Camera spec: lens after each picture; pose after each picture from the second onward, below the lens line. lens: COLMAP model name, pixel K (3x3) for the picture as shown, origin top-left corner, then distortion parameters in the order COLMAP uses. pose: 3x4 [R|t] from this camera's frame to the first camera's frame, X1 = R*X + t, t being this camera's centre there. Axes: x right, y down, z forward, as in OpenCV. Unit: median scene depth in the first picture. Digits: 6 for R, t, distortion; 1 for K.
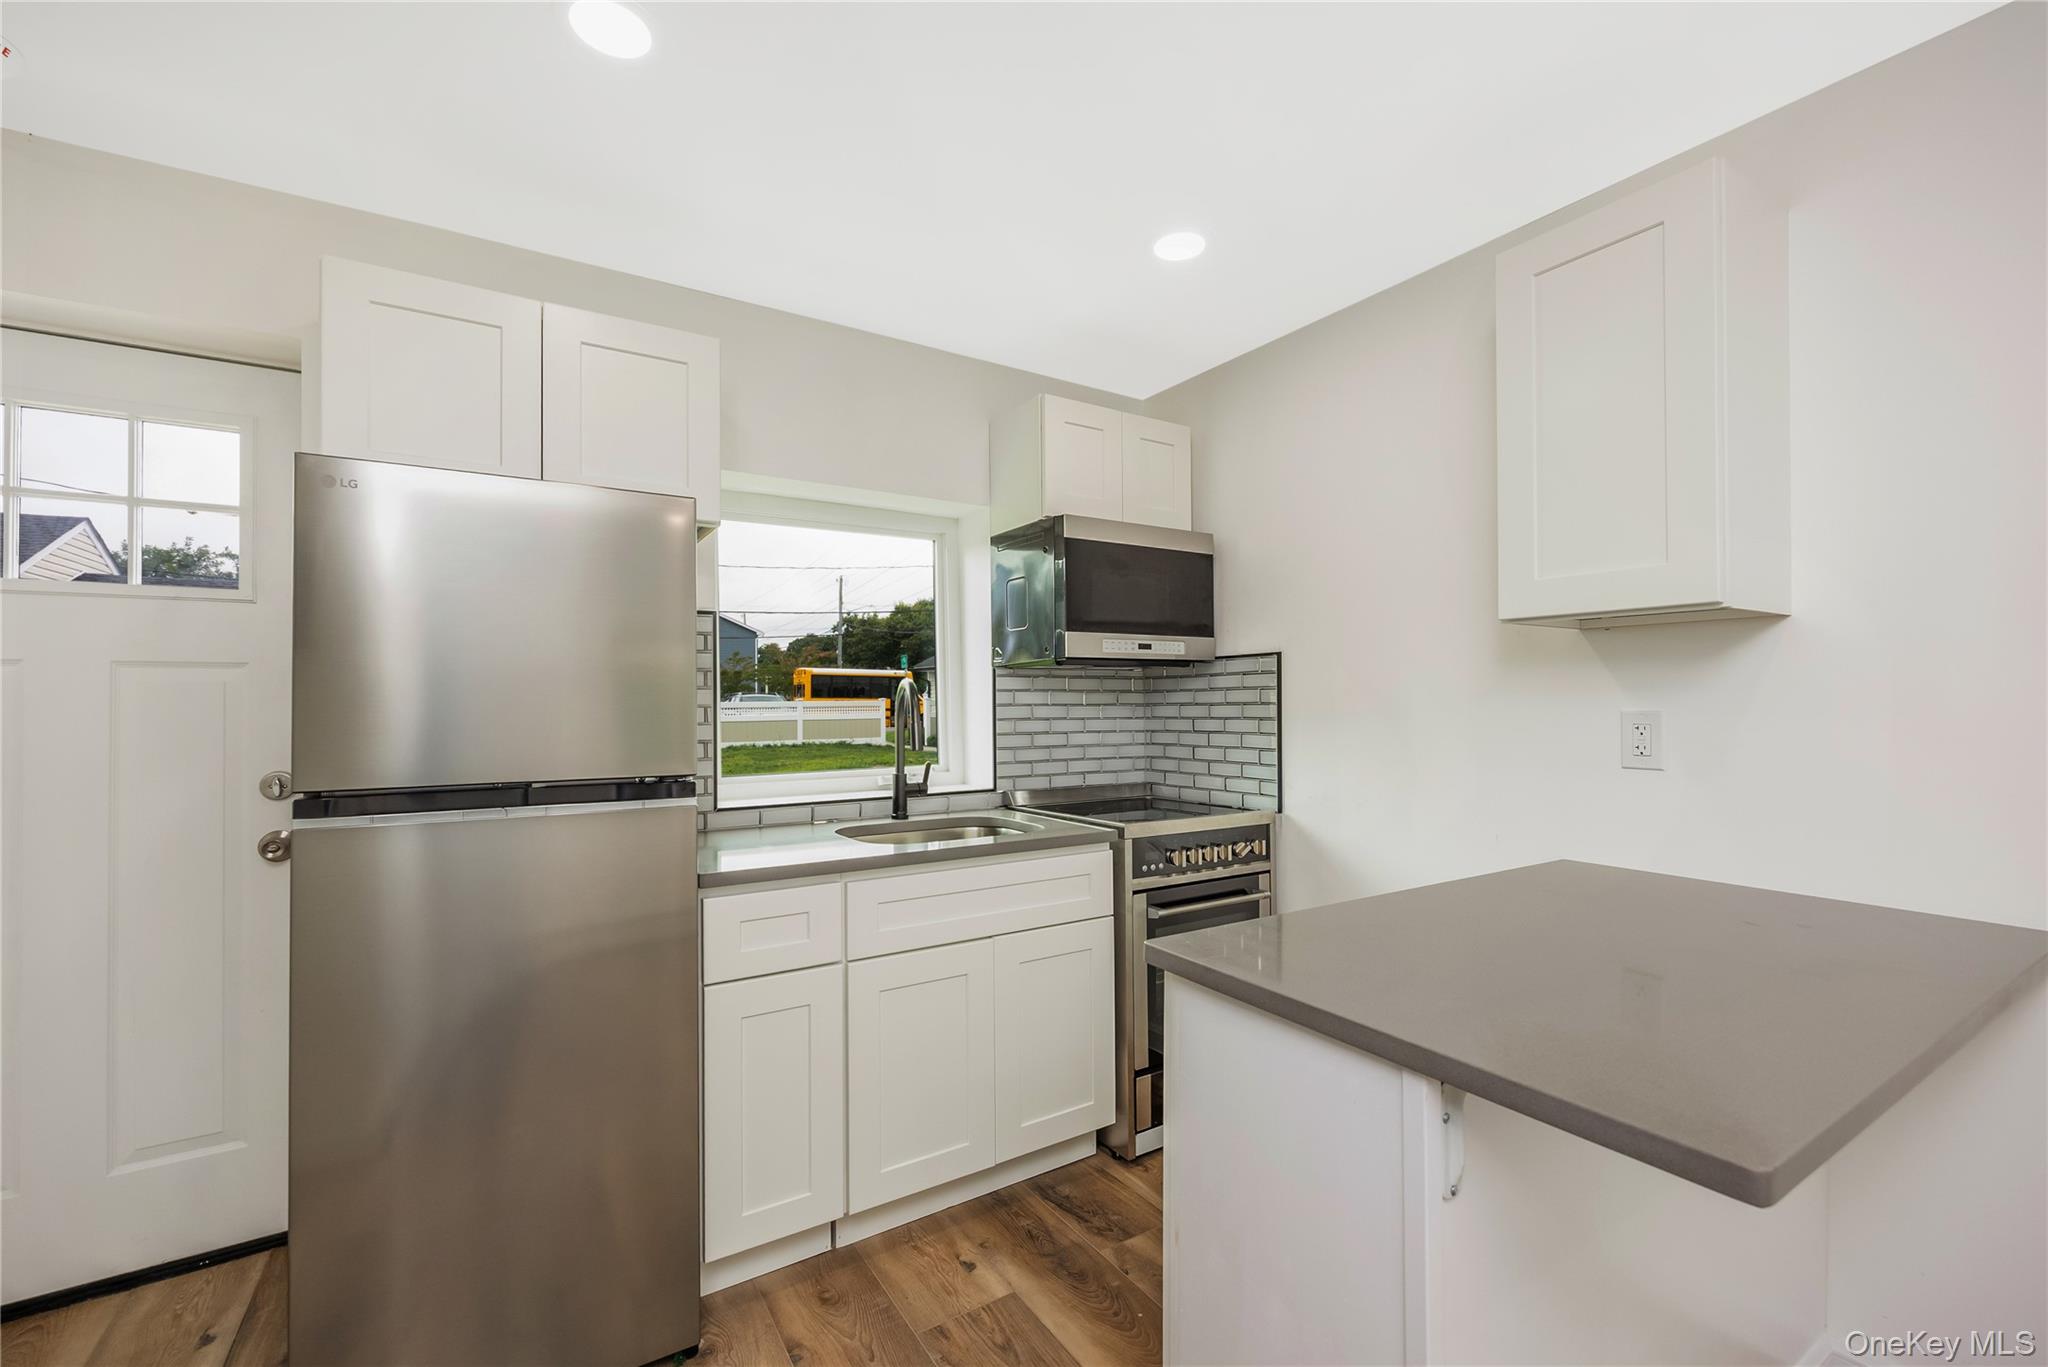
lens RADIAL K [[850.2, 0, 1018.4], [0, 850.2, 691.8], [0, 0, 1]] dist [0.001204, -0.000022]
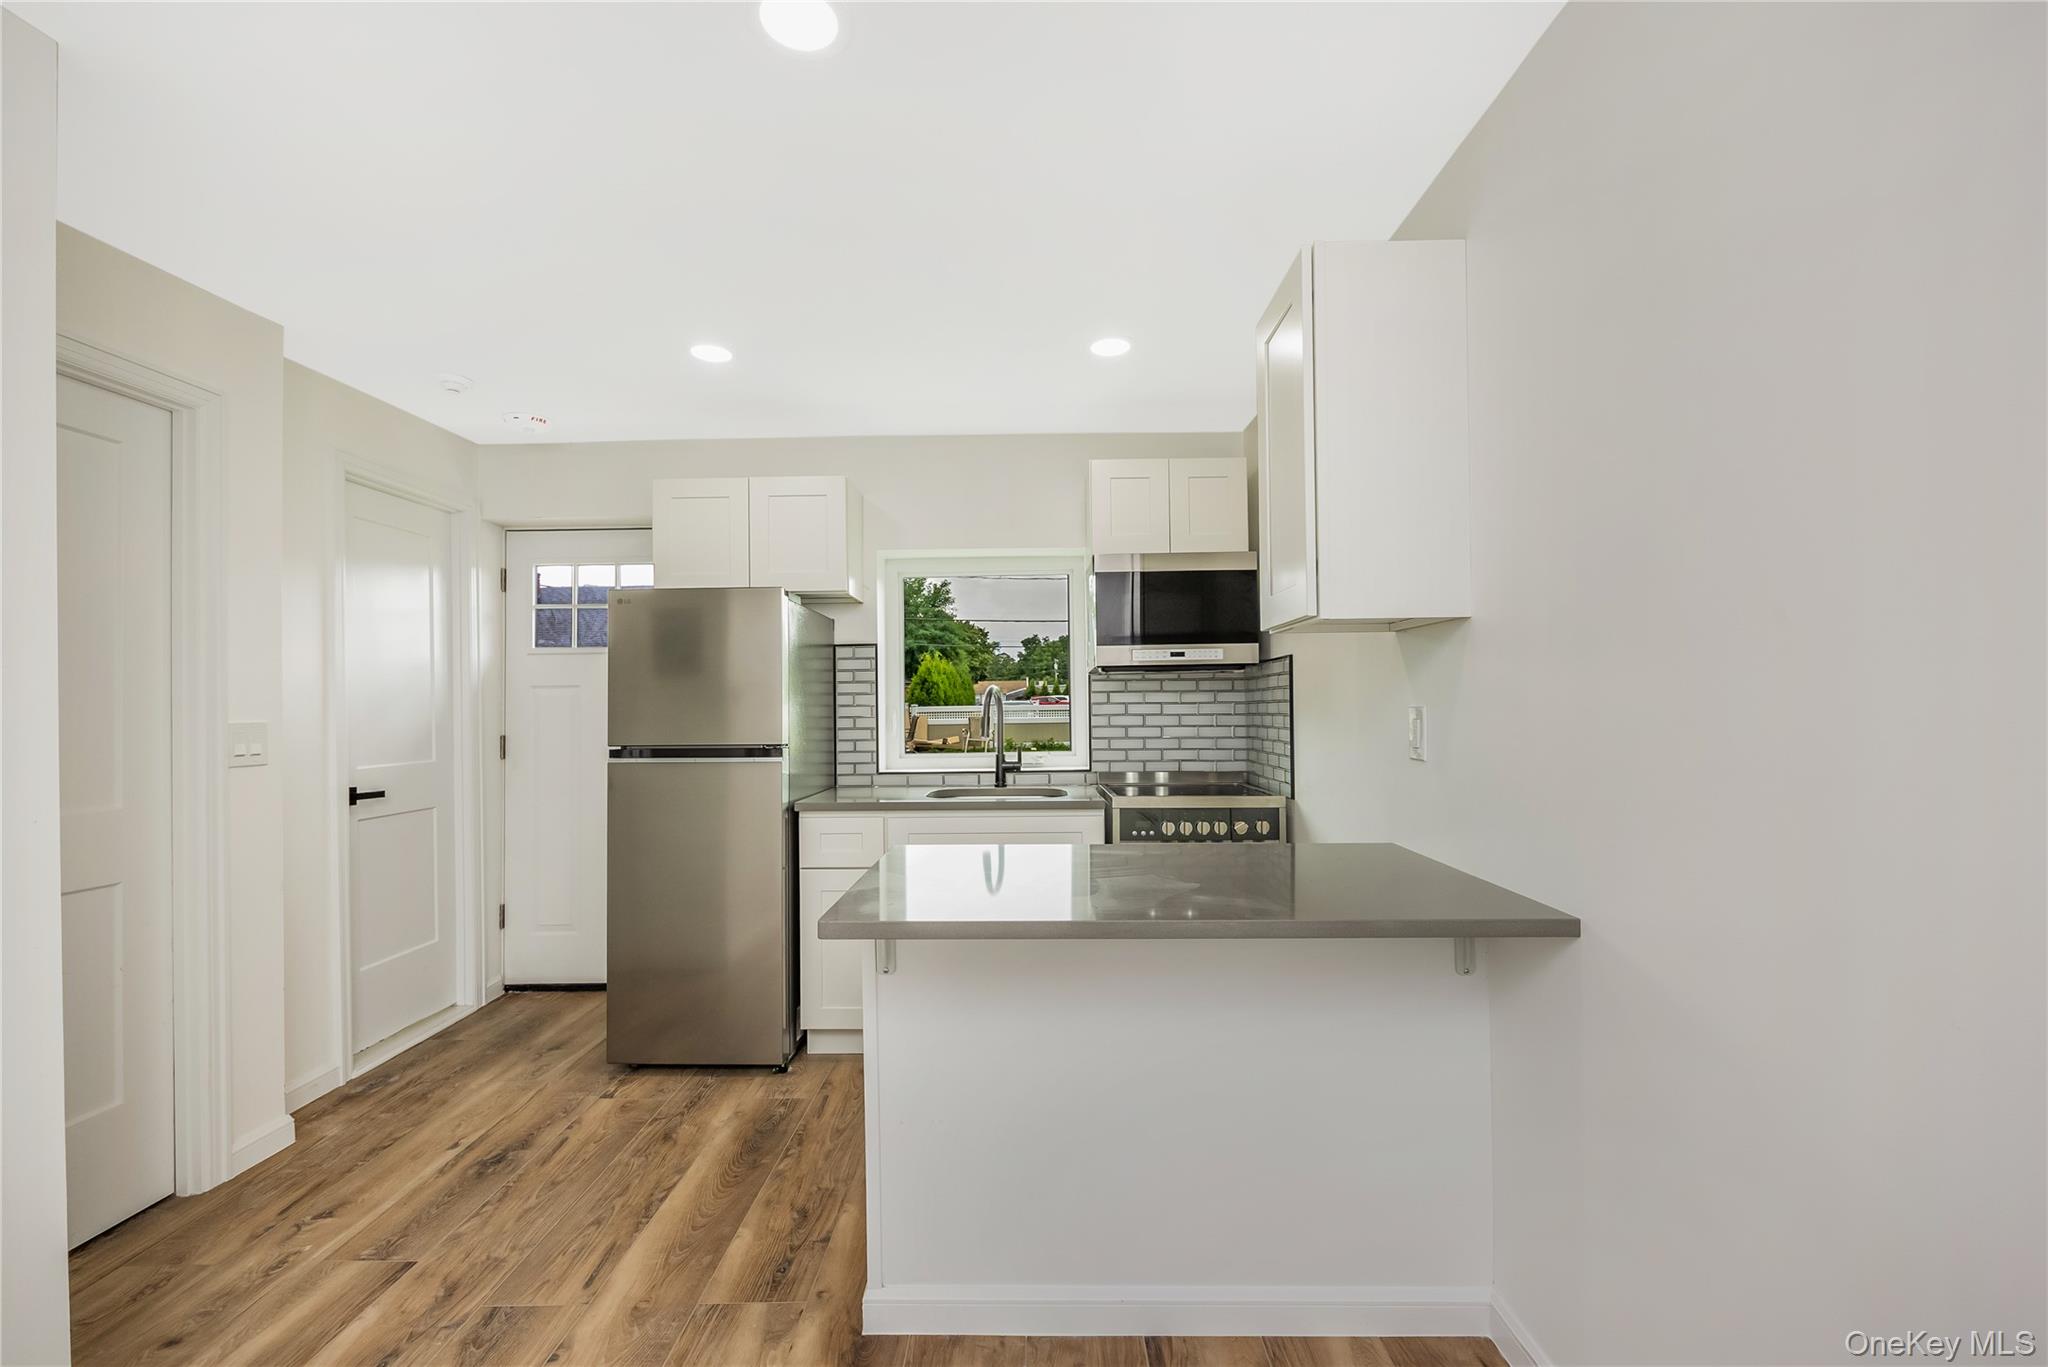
lens RADIAL K [[847.4, 0, 1023.7], [0, 847.4, 695.8], [0, 0, 1]] dist [-0.000660, -0.000116]
pose [[0.837791, -0.011130, -0.545877, 0.581635], [0.013928, 0.999903, 0.000988, 0.001096], [0.545813, -0.008431, 0.837865, -0.113591]]
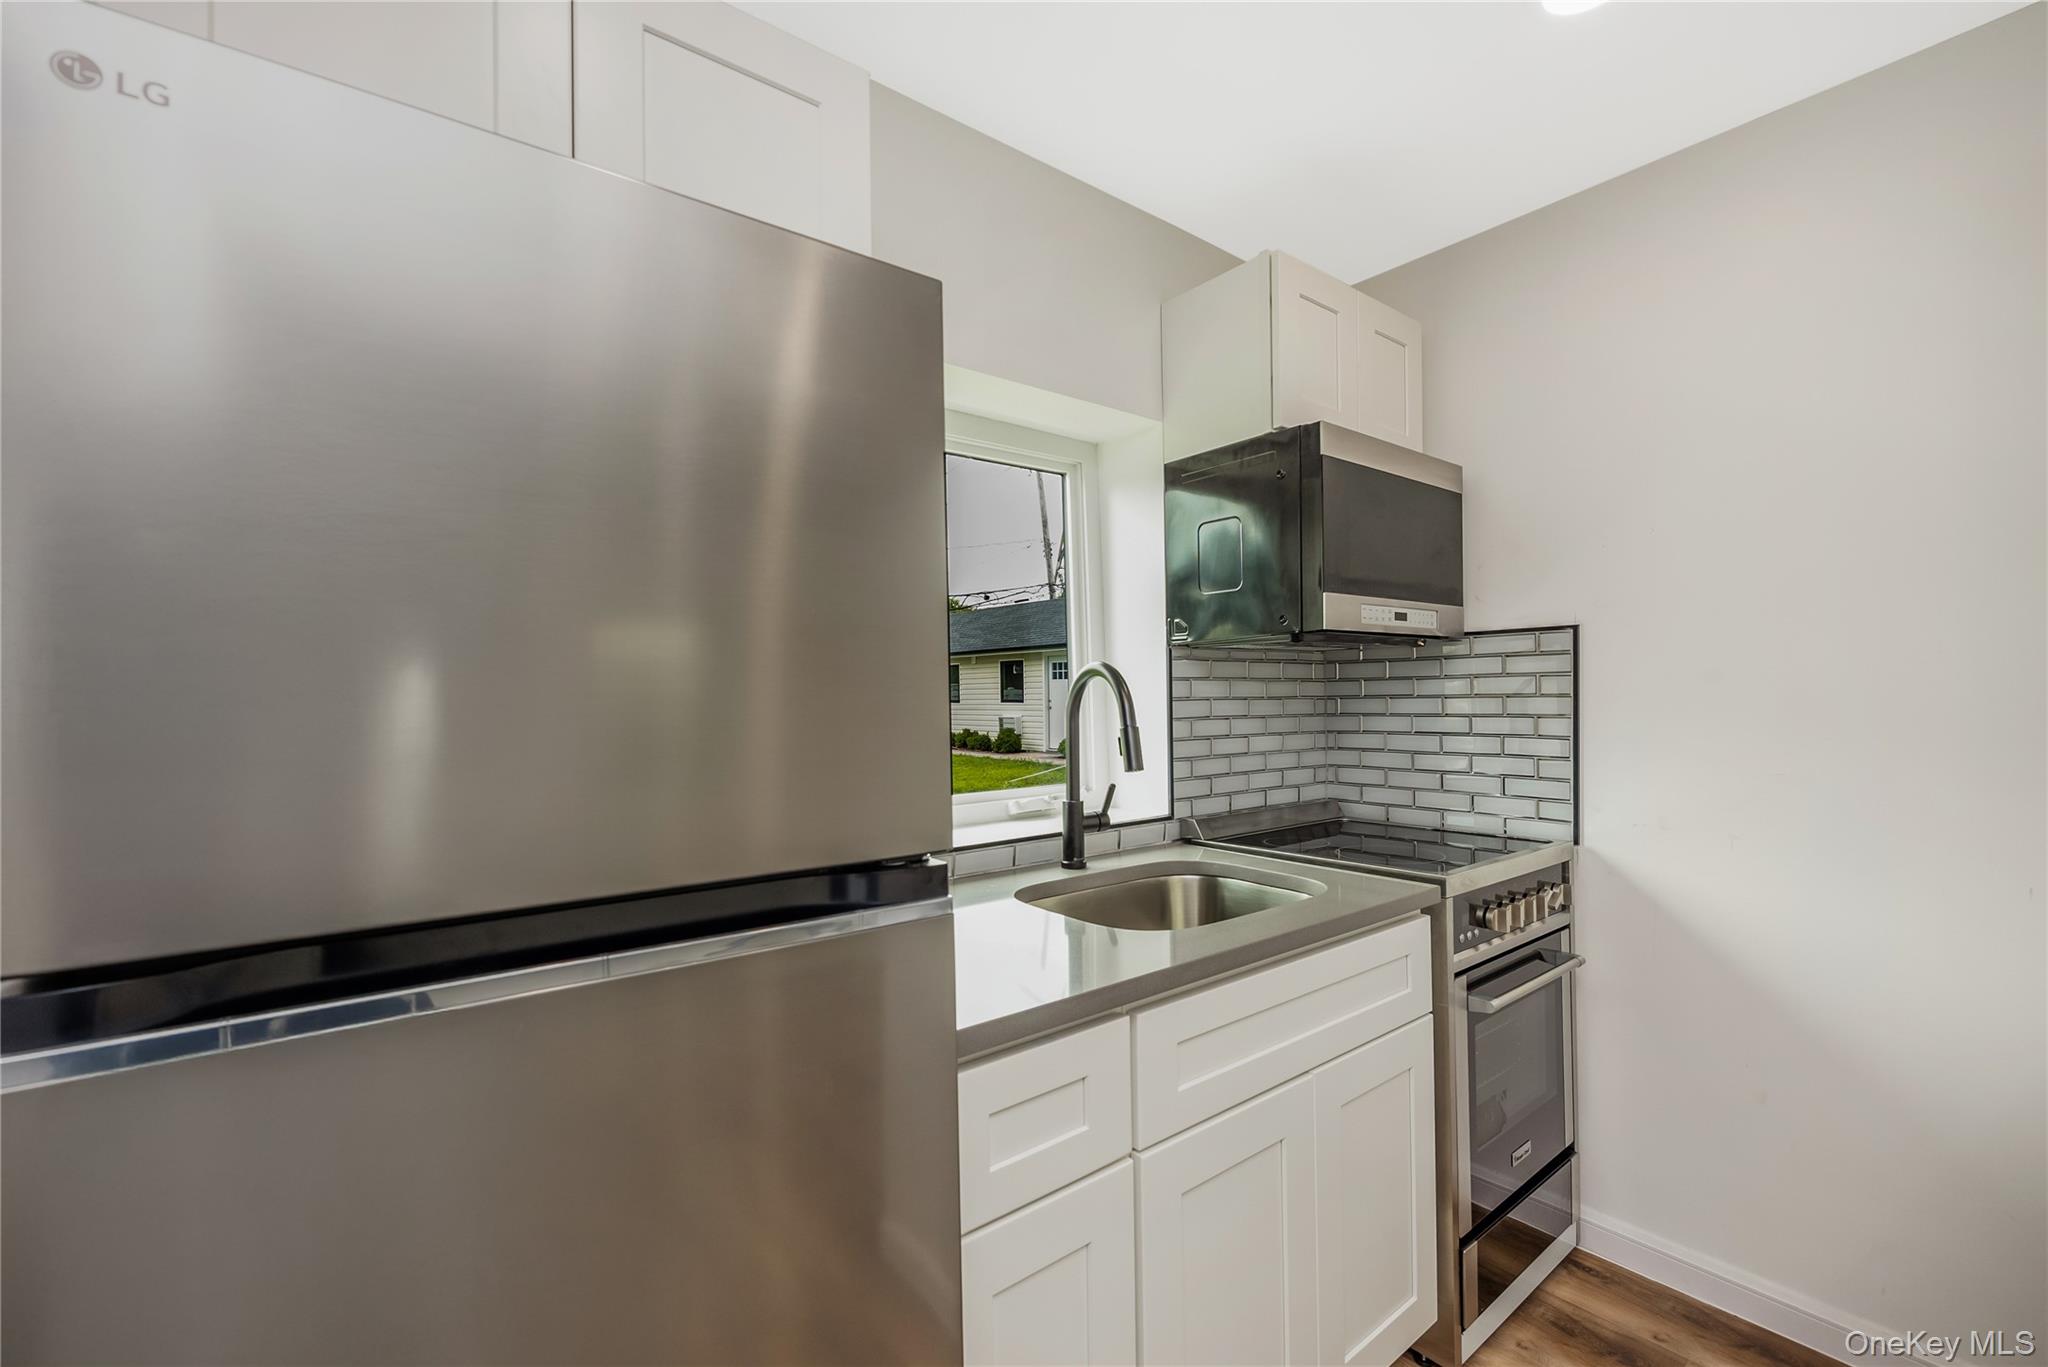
lens RADIAL K [[847.4, 0, 1023.7], [0, 847.4, 695.8], [0, 0, 1]] dist [-0.000660, -0.000116]
pose [[0.995273, -0.004148, 0.097025, -0.221631], [0.002984, 0.999922, 0.012135, 0.003837], [-0.097068, -0.011788, 0.995208, 0.301616]]
